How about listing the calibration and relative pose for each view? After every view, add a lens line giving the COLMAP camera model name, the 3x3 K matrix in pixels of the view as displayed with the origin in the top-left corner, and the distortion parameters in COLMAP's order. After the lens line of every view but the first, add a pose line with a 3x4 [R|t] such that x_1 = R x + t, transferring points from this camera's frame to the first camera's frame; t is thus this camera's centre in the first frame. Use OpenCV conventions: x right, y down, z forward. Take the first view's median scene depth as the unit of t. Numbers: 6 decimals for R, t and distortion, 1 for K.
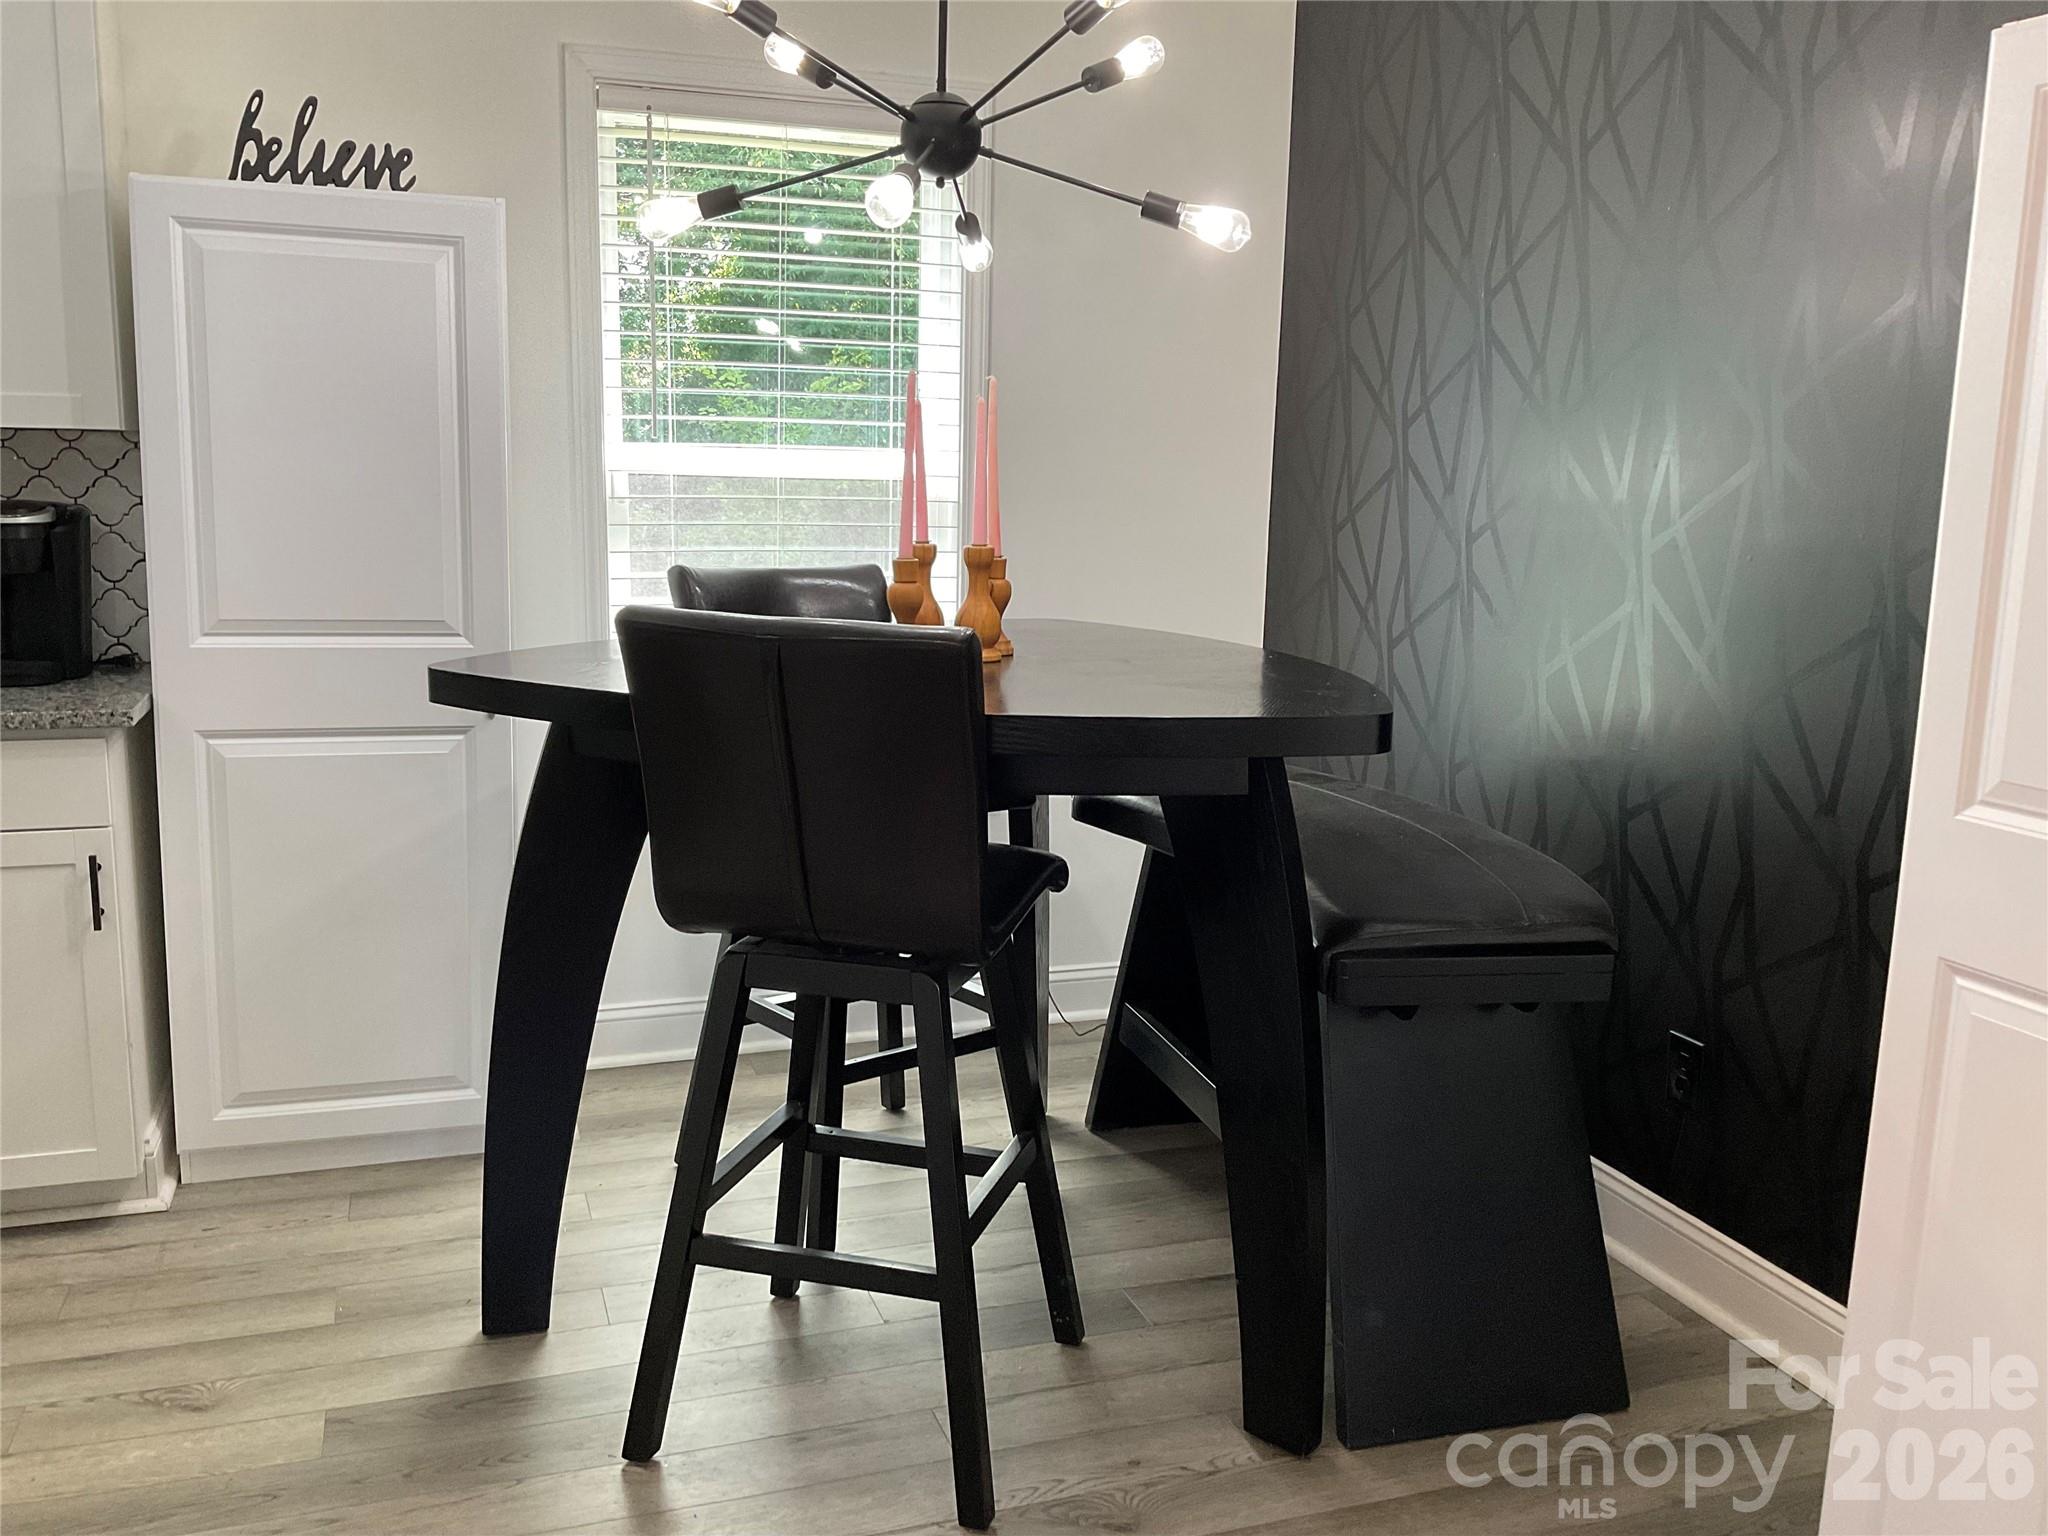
lens RADIAL K [[1731.6, 0, 951.4], [0, 1731.6, 772.9], [0, 0, 1]] dist [0.093430, -0.175234]
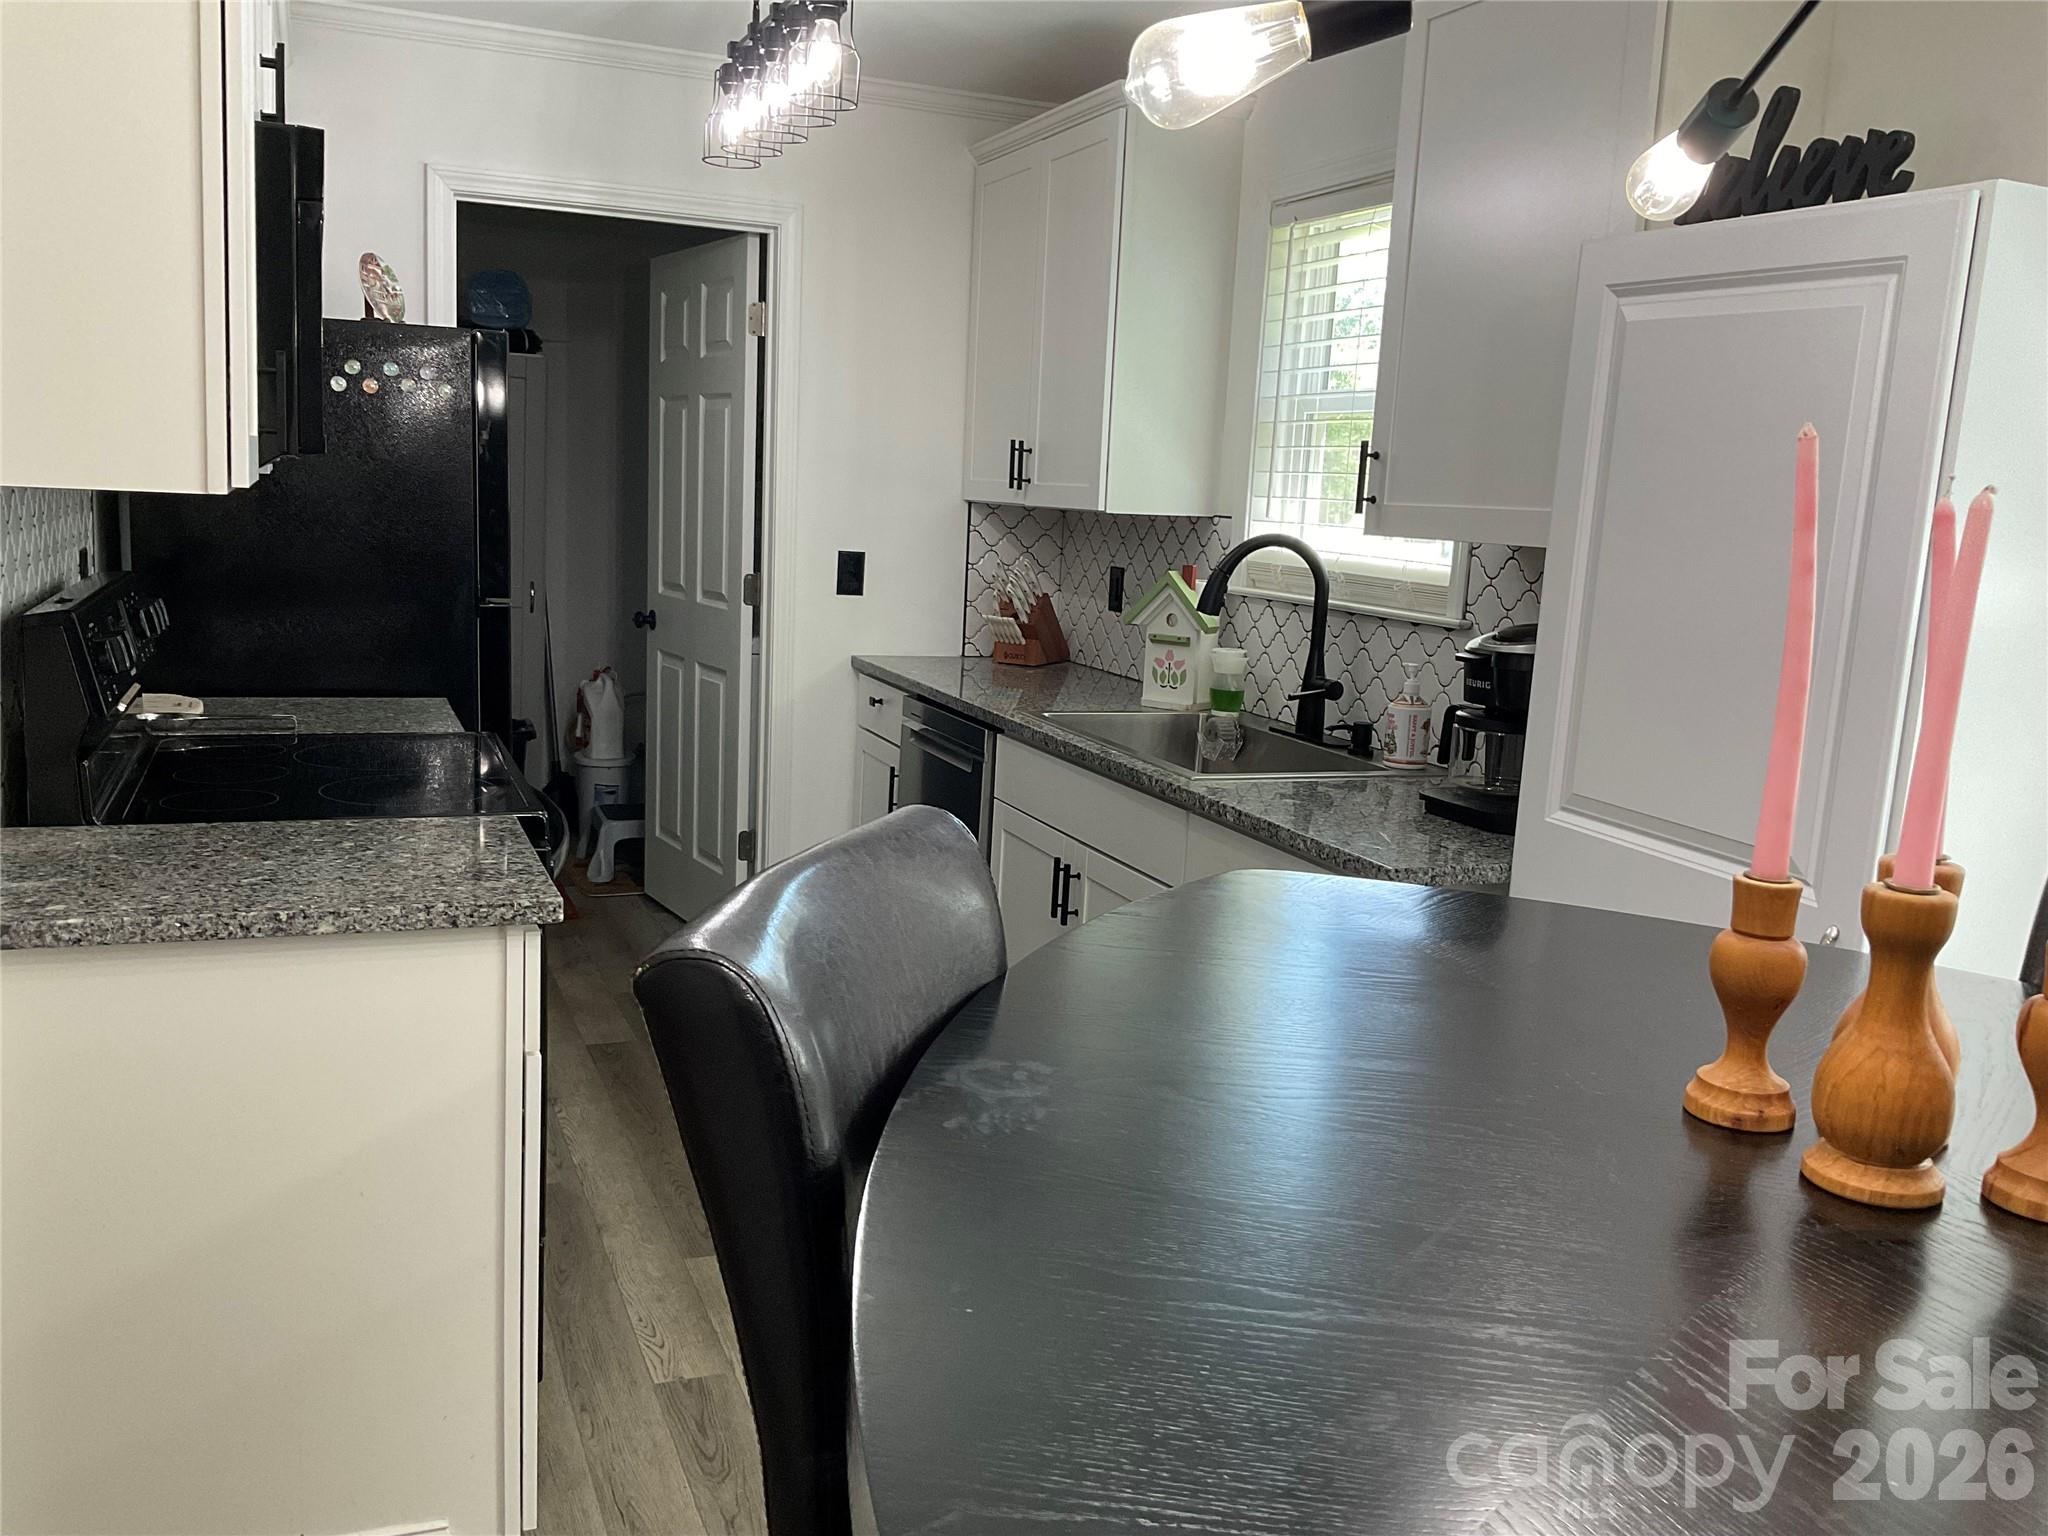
lens RADIAL K [[1731.6, 0, 995.0], [0, 1731.6, 771.4], [0, 0, 1]] dist [0.093430, -0.175234]
pose [[0.064140, 0.147343, -0.987004, 0.341876], [-0.231468, 0.964264, 0.128906, -0.141114], [0.970726, 0.220191, 0.095953, 0.690990]]
